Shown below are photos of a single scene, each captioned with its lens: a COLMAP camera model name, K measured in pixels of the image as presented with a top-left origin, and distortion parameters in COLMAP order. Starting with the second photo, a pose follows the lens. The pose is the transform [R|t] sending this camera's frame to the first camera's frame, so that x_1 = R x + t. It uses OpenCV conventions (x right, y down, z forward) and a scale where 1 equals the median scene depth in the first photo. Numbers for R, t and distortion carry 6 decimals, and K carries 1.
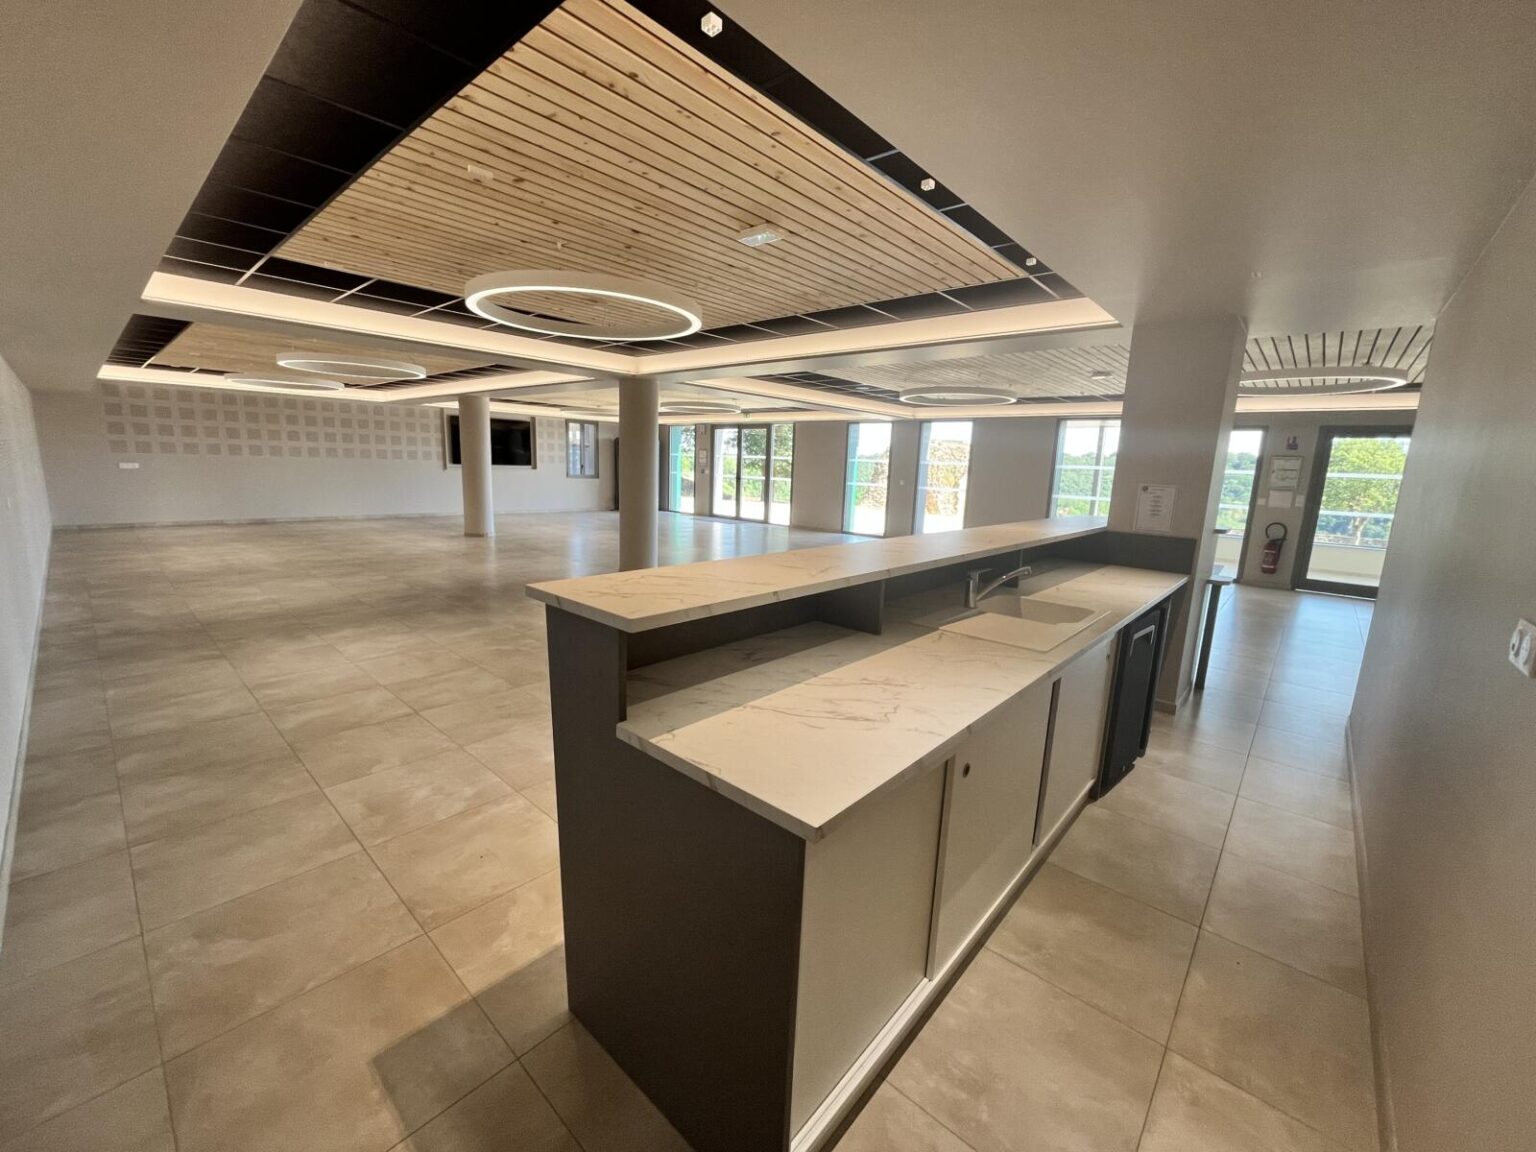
lens RADIAL K [[615.6, 0, 764.9], [0, 615.6, 570.6], [0, 0, 1]] dist [-0.002574, -0.000278]
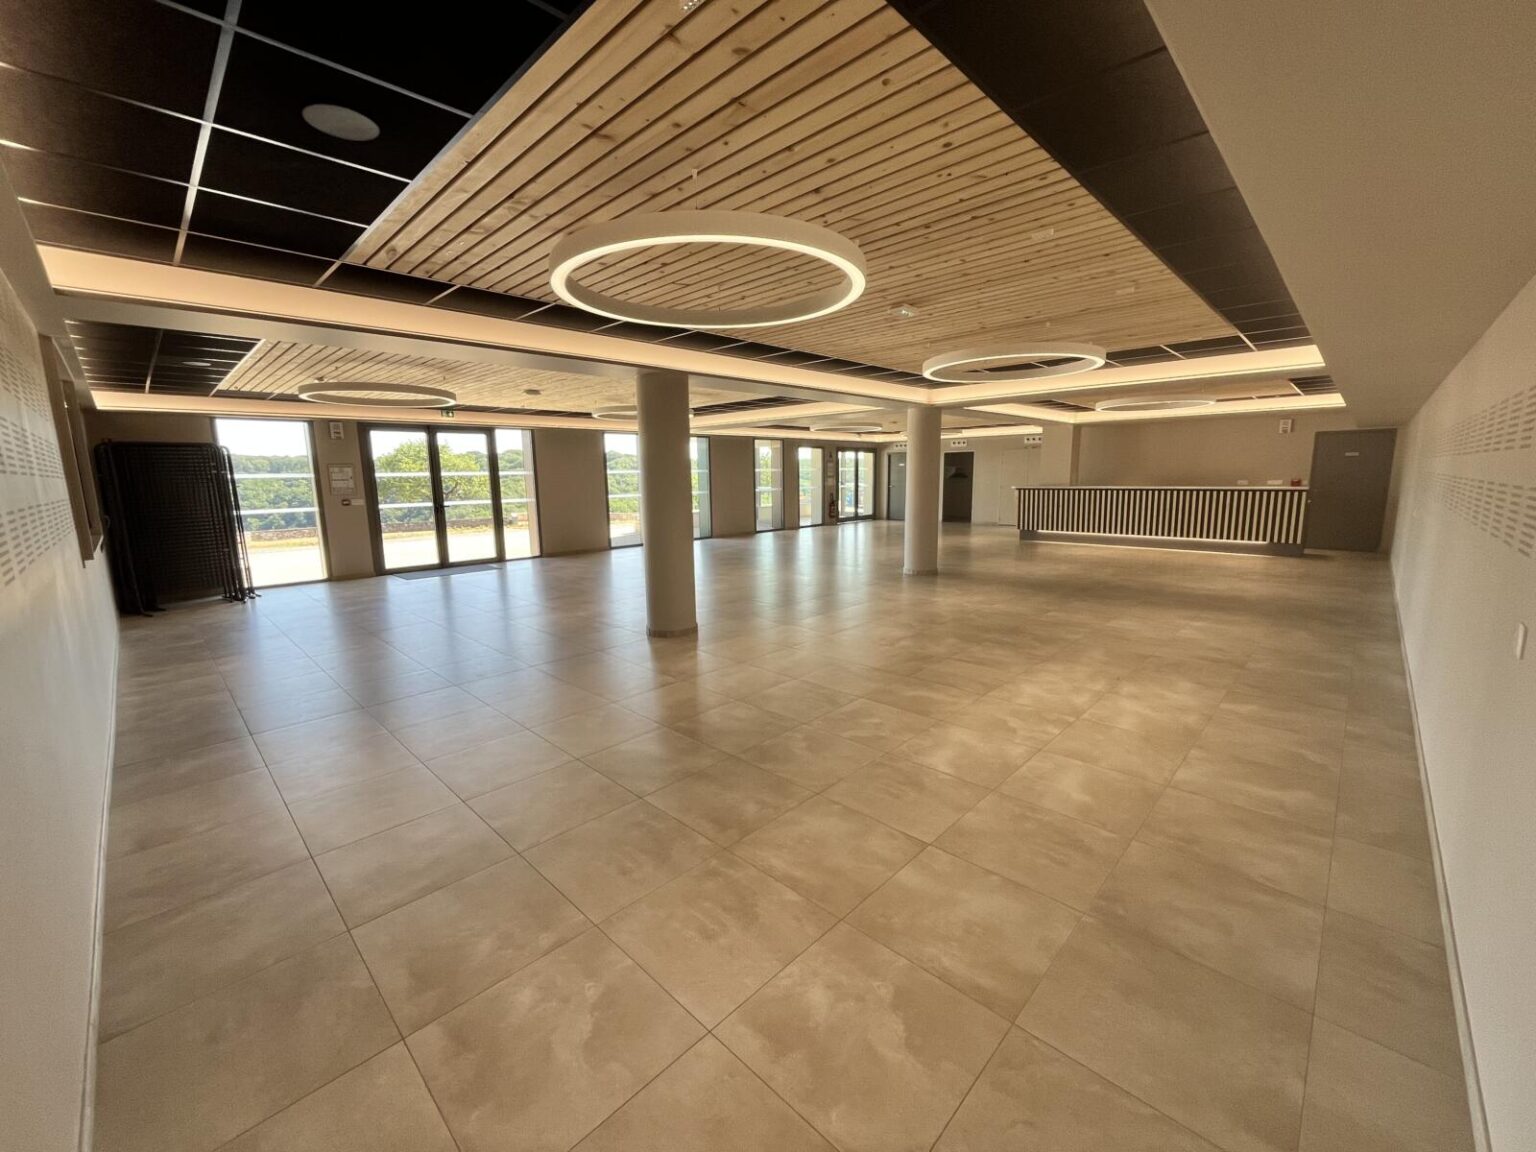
lens RADIAL K [[615.6, 0, 764.9], [0, 615.6, 570.6], [0, 0, 1]] dist [-0.002574, -0.000278]
pose [[0.045452, -0.192175, 0.980308, -1.269843], [0.191861, 0.964732, 0.180225, -0.245055], [-0.980369, 0.179892, 0.080720, 1.109093]]
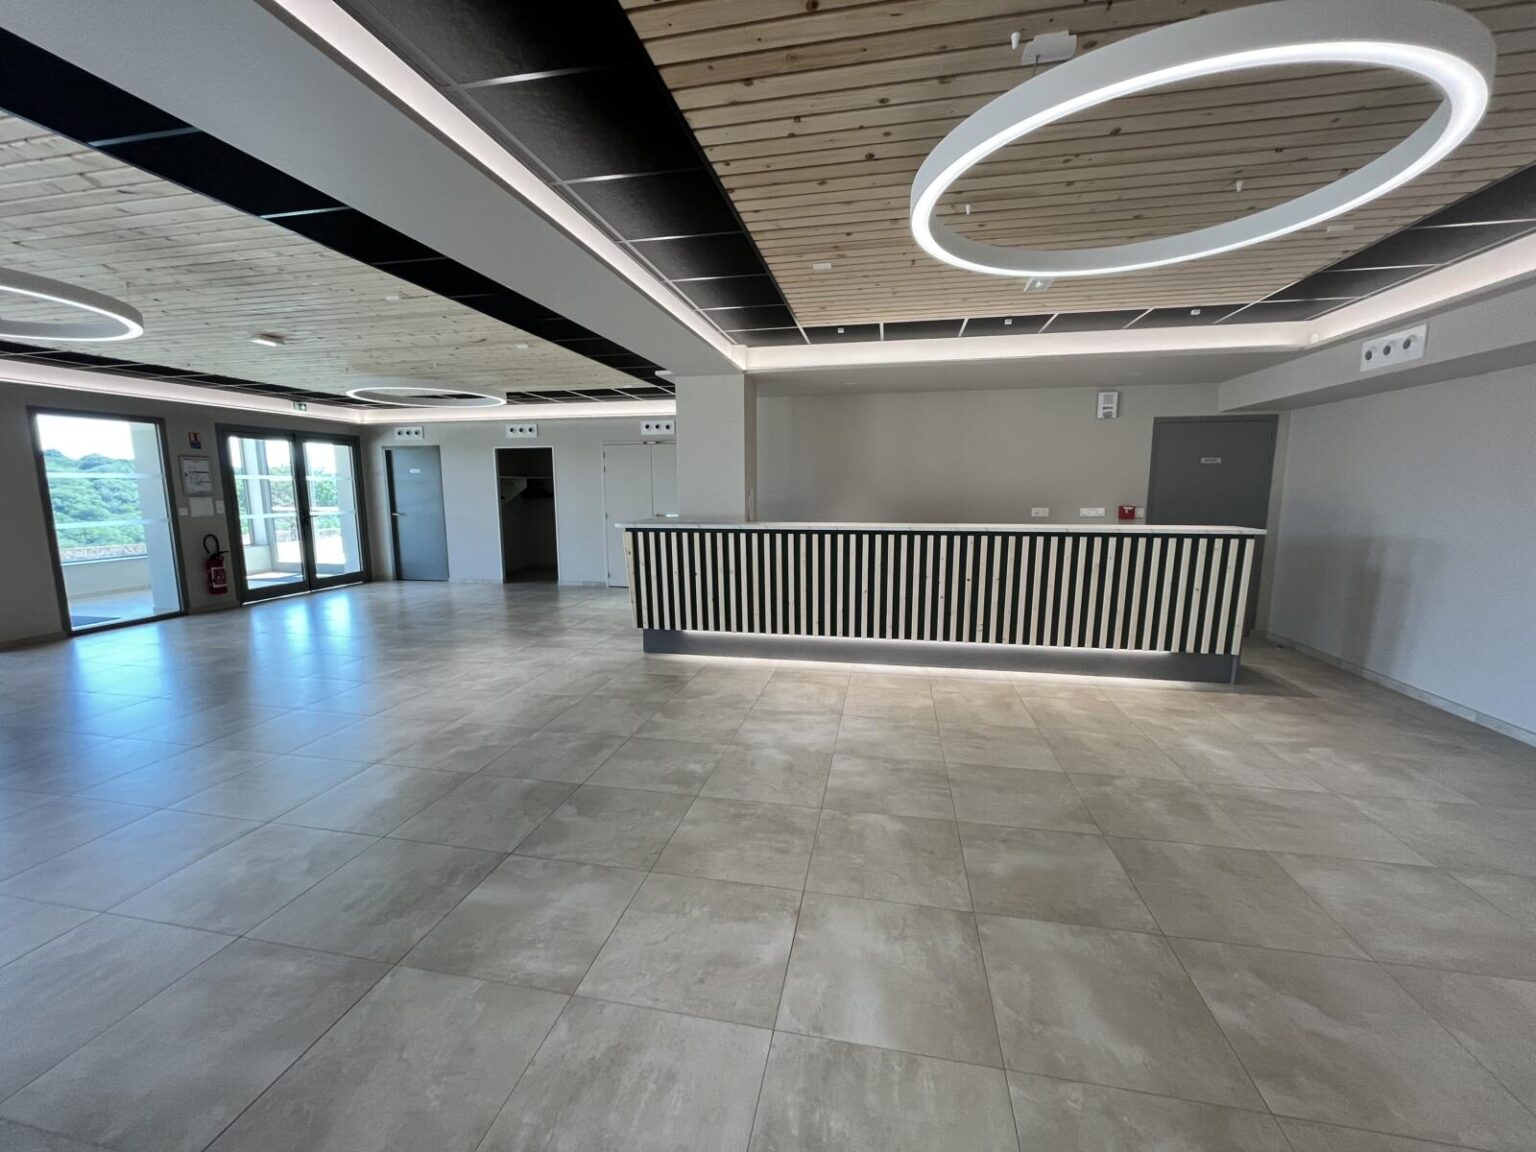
lens RADIAL K [[615.6, 0, 764.9], [0, 615.6, 570.6], [0, 0, 1]] dist [-0.002574, -0.000278]
pose [[-0.505988, -0.150748, 0.849265, -0.289771], [0.135667, 0.958444, 0.250957, -0.140362], [-0.851804, 0.242198, -0.464510, 0.757182]]
